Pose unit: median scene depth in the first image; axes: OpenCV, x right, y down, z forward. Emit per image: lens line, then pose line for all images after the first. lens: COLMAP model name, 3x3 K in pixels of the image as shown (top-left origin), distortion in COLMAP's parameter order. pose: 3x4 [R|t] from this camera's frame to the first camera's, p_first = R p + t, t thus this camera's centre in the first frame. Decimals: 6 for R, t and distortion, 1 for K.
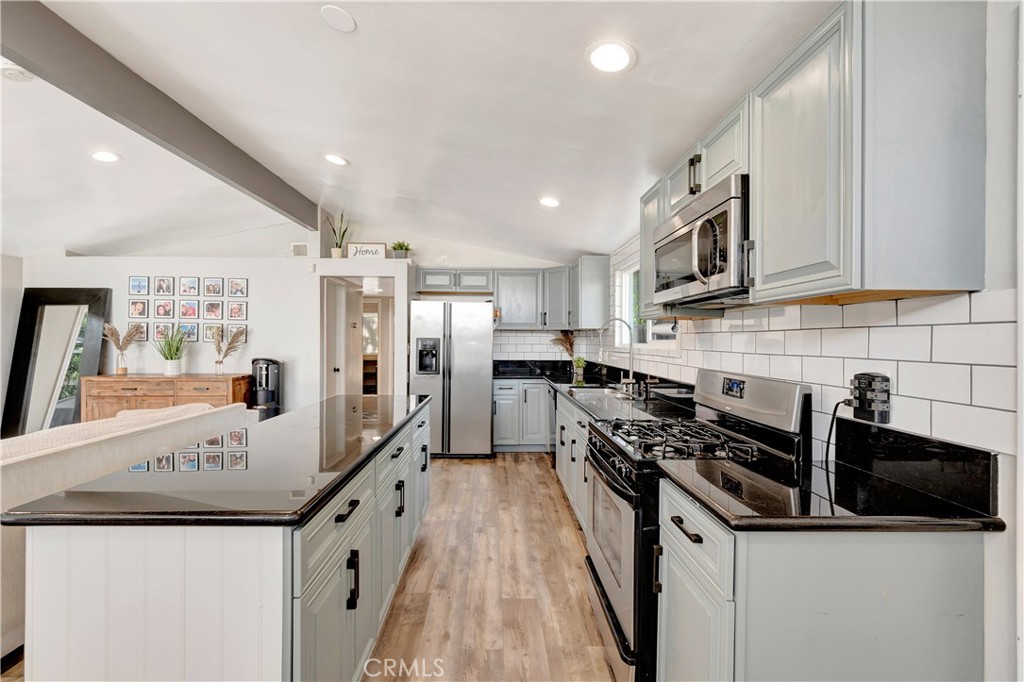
lens RADIAL K [[439.3, 0, 507.6], [0, 439.3, 339.3], [0, 0, 1]] dist [-0.002540, -0.000090]
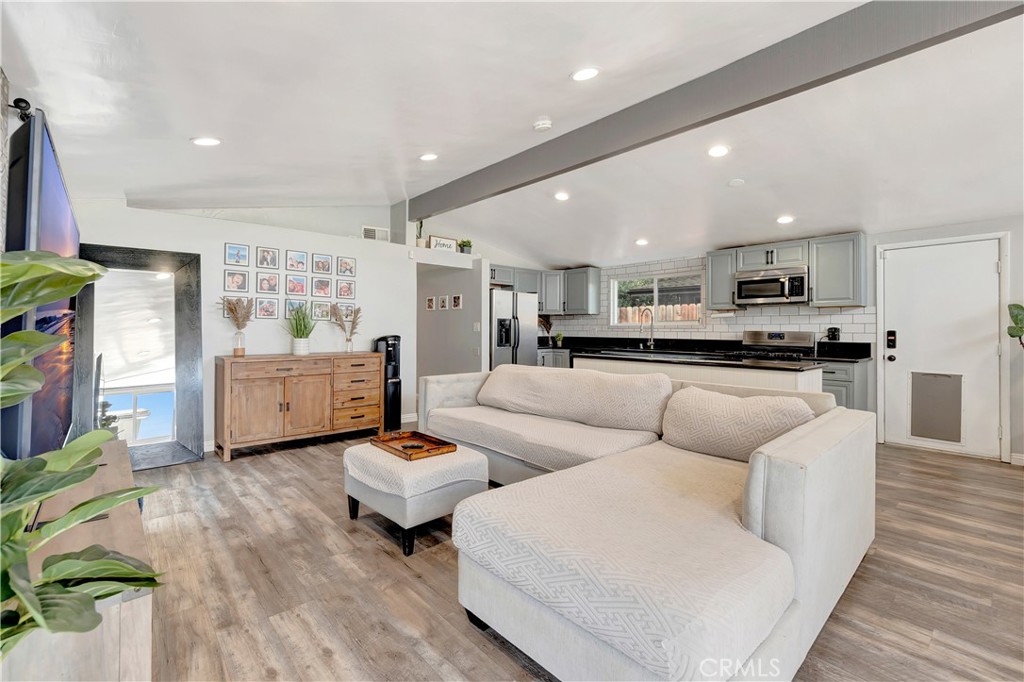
lens RADIAL K [[444.1, 0, 503.3], [0, 444.1, 341.4], [0, 0, 1]] dist [0.000700, 0.000297]
pose [[0.768679, -0.019829, 0.639328, -1.007540], [-0.000593, 0.999497, 0.031713, 0.021785], [-0.639635, -0.024756, 0.768280, -0.018933]]
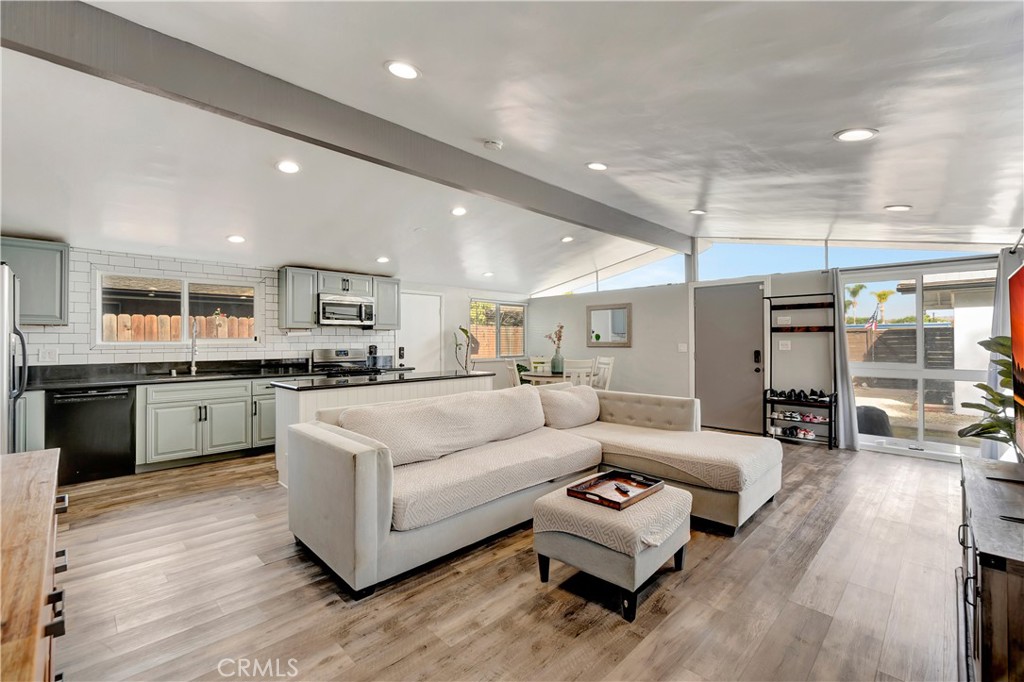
lens RADIAL K [[439.3, 0, 507.6], [0, 439.3, 339.3], [0, 0, 1]] dist [-0.002540, -0.000090]
pose [[-0.684941, 0.002846, 0.728593, -1.015378], [0.001451, 0.999996, -0.002542, 0.007838], [-0.728598, -0.000684, -0.684942, 0.904669]]
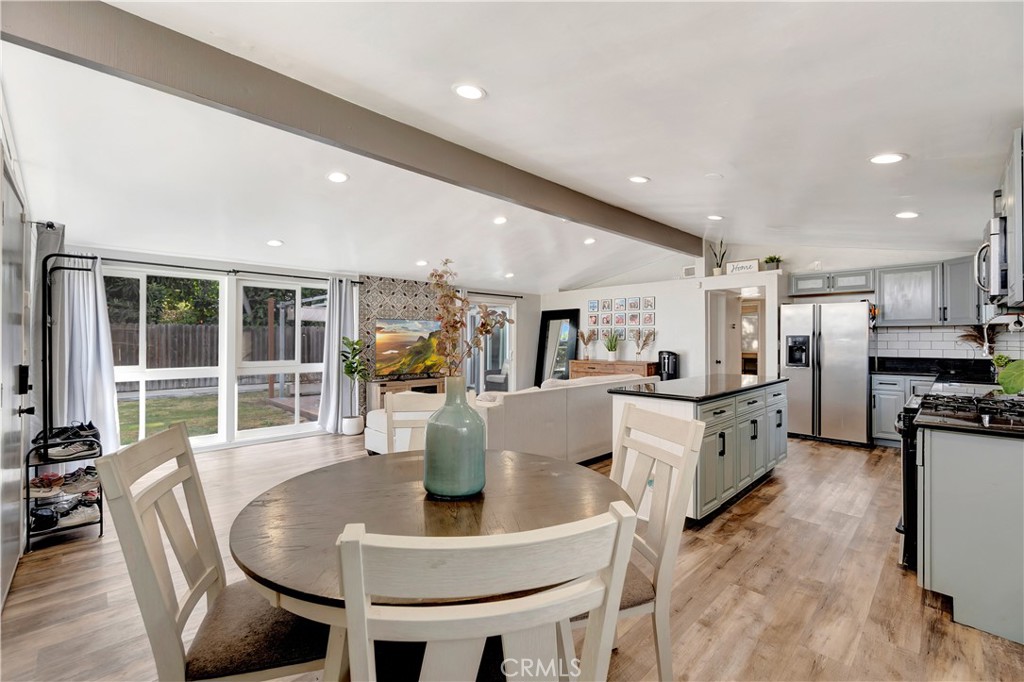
lens RADIAL K [[439.3, 0, 507.6], [0, 439.3, 339.3], [0, 0, 1]] dist [-0.002540, -0.000090]
pose [[0.678766, -0.006581, -0.734325, 0.148154], [0.006057, 0.999976, -0.003363, 0.005778], [0.734330, -0.002166, 0.678790, -0.353351]]
